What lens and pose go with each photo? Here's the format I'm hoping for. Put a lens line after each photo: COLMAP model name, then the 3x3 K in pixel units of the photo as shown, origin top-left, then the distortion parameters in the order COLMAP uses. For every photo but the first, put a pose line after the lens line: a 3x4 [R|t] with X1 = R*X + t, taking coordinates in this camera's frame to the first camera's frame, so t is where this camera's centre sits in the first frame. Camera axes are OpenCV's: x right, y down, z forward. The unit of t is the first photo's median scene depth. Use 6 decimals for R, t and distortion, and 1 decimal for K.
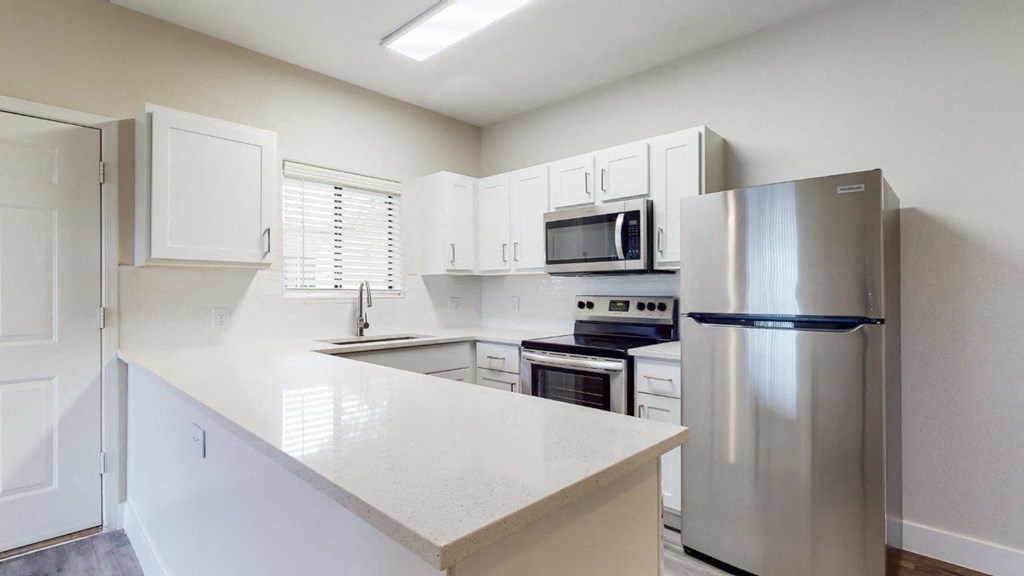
lens RADIAL K [[475.9, 0, 518.3], [0, 475.9, 287.9], [0, 0, 1]] dist [0.000835, -0.000484]
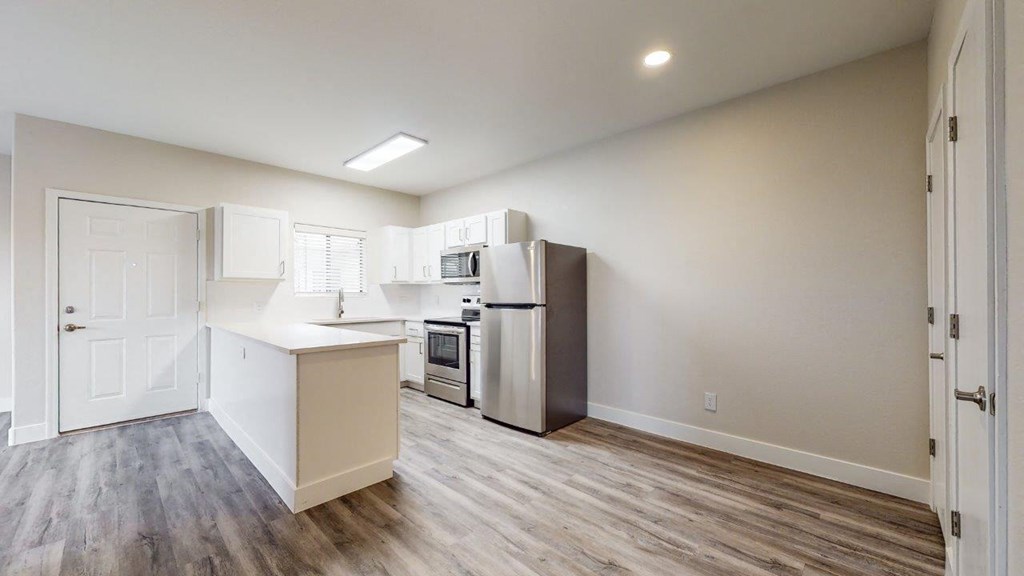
lens RADIAL K [[378.5, 0, 530.7], [0, 378.5, 289.7], [0, 0, 1]] dist [-0.003378, -0.000141]
pose [[0.999793, -0.002882, 0.020145, 0.385298], [0.002988, 0.999982, -0.005274, 0.003098], [-0.020129, 0.005333, 0.999783, -0.480432]]
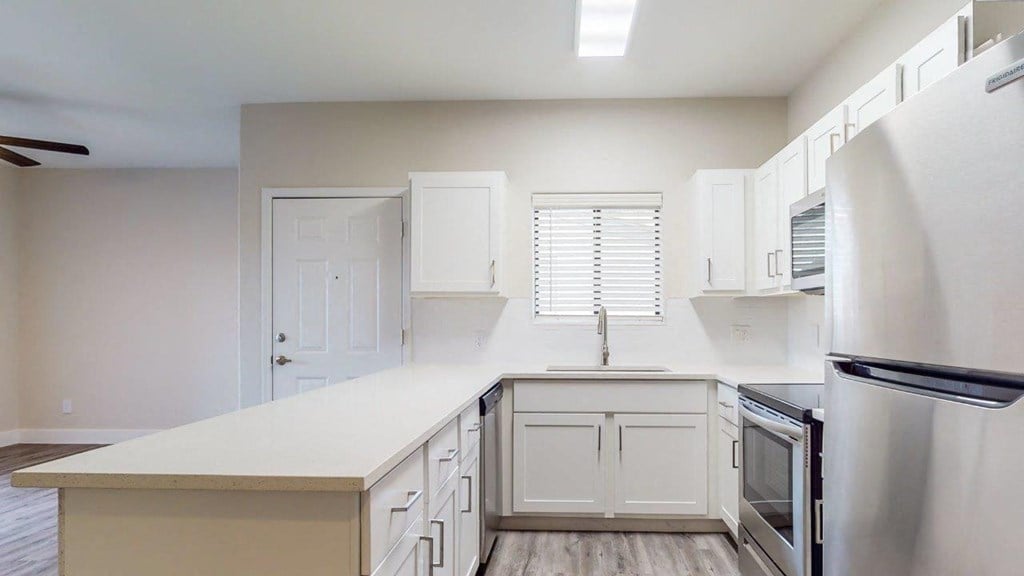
lens RADIAL K [[556.4, 0, 566.3], [0, 556.4, 329.2], [0, 0, 1]] dist [0.003911, 0.001052]
pose [[0.663025, 0.014426, -0.748458, 0.464783], [0.004052, 0.999731, 0.022858, 0.005093], [0.748587, -0.018188, 0.662788, 0.218211]]
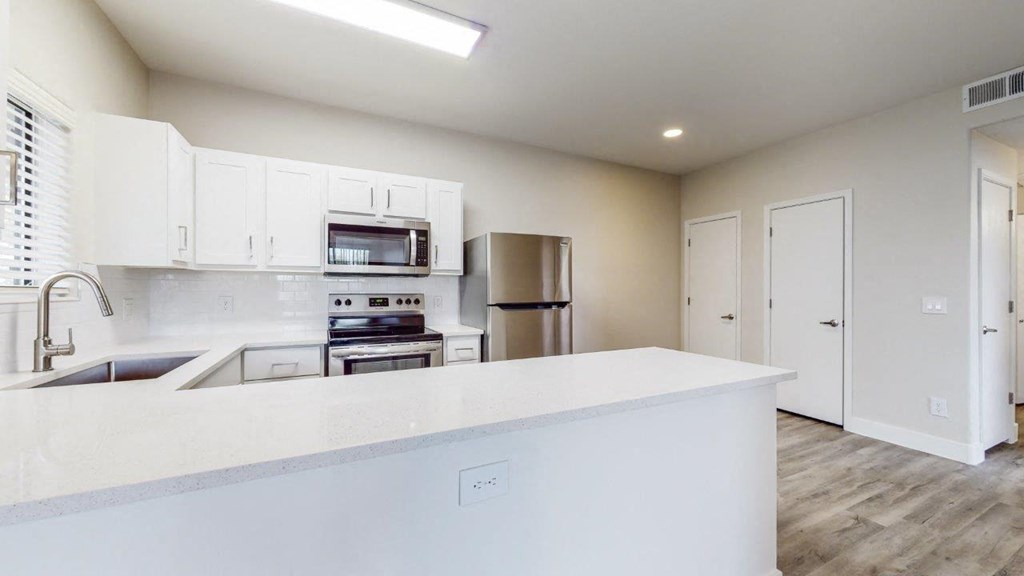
lens RADIAL K [[374.9, 0, 508.5], [0, 374.9, 288.7], [0, 0, 1]] dist [-0.000841, -0.000075]
pose [[0.350419, 0.003755, 0.936586, -0.585627], [-0.006326, 0.999979, -0.001643, 0.002716], [-0.936572, -0.005349, 0.350435, 0.361356]]
